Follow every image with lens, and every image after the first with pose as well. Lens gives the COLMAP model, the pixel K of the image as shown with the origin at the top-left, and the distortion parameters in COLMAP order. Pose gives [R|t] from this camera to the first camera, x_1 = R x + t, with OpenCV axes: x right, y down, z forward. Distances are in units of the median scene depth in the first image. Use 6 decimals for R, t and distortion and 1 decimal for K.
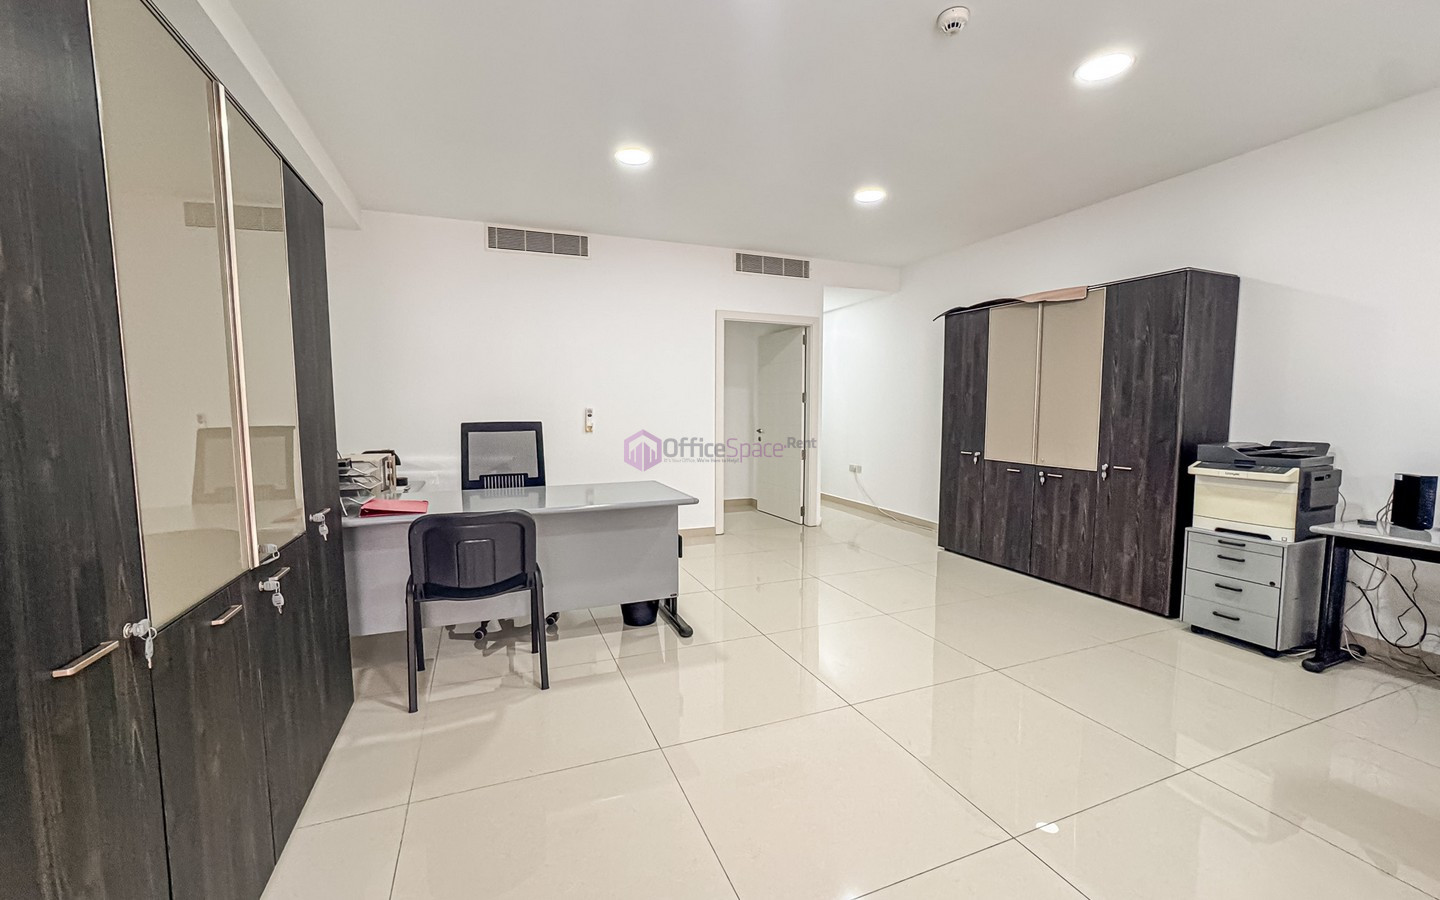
lens RADIAL K [[581.7, 0, 721.6], [0, 581.7, 453.1], [0, 0, 1]] dist [-0.032257, 0.015941]
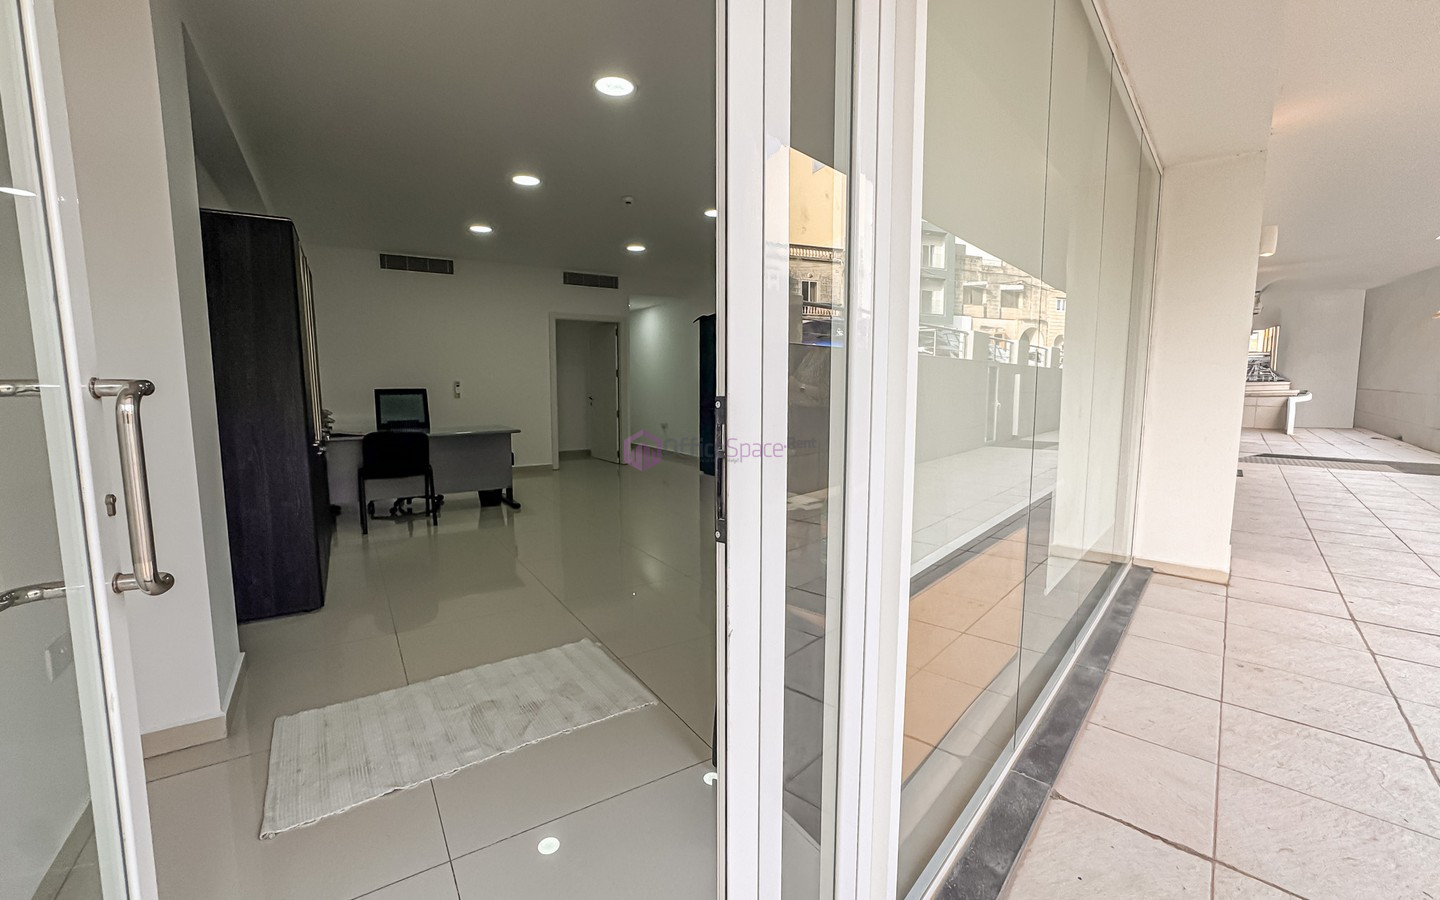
lens RADIAL K [[586.6, 0, 696.1], [0, 586.6, 441.6], [0, 0, 1]] dist [-0.000926, -0.000024]
pose [[0.987161, -0.017008, 0.158821, 0.141999], [0.013362, 0.999623, 0.023995, 0.053019], [-0.159169, -0.021565, 0.987016, -0.614505]]
